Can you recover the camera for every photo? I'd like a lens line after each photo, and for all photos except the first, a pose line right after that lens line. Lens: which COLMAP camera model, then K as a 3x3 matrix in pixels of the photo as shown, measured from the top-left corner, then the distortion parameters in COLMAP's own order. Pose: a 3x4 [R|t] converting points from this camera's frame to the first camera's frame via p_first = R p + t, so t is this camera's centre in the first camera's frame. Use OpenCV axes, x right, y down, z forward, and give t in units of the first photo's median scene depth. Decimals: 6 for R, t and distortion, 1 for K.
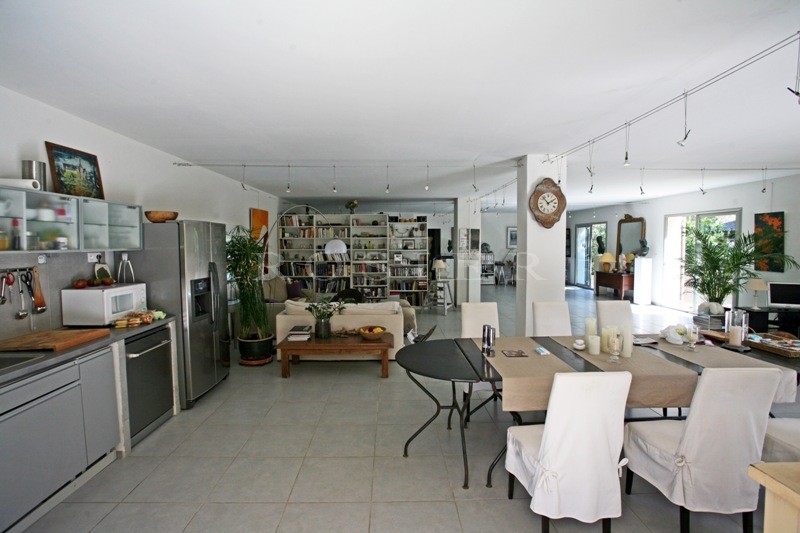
lens RADIAL K [[385.7, 0, 398.5], [0, 385.7, 261.7], [0, 0, 1]] dist [-0.046996, 0.004288]
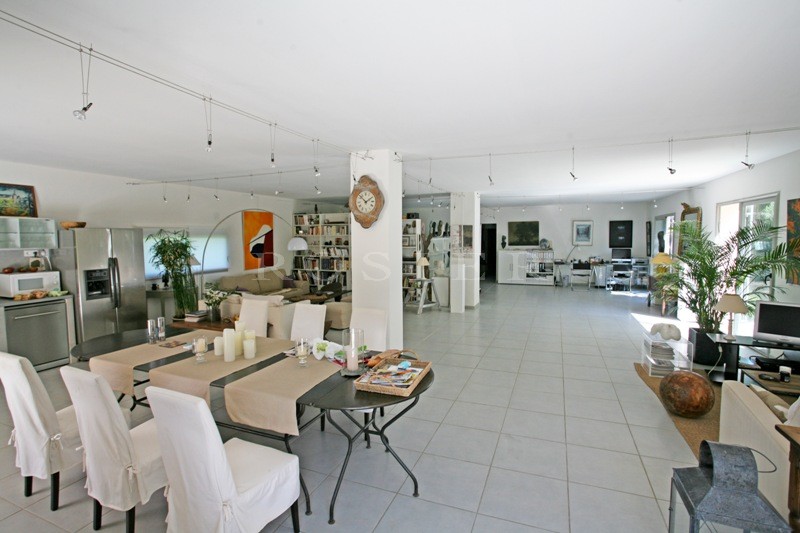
lens RADIAL K [[385.7, 0, 400.4], [0, 385.7, 263.3], [0, 0, 1]] dist [-0.046996, 0.004288]
pose [[0.920124, 0.026128, -0.390754, 0.425502], [-0.017752, 0.999529, 0.025033, -0.012627], [0.391224, -0.016097, 0.920155, 0.073039]]
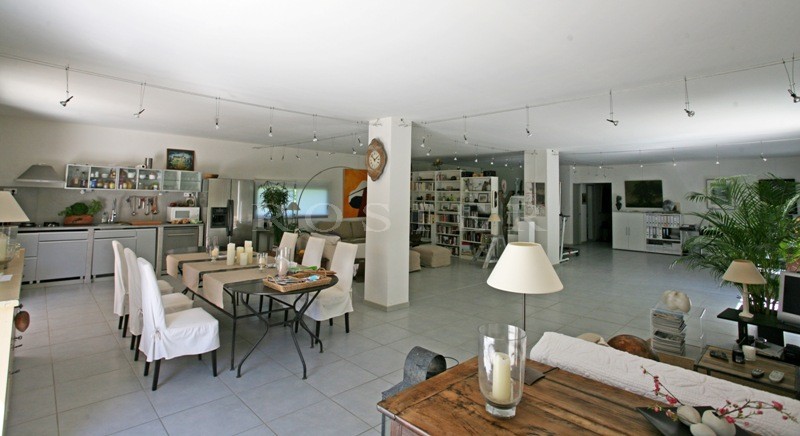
lens RADIAL K [[387.3, 0, 400.6], [0, 387.3, 161.9], [0, 0, 1]] dist [-0.055827, 0.001957]
pose [[0.683397, -0.044570, -0.728685, 0.659886], [-0.060323, 0.991274, -0.117205, -0.005521], [0.727550, 0.124053, 0.674746, 0.125441]]
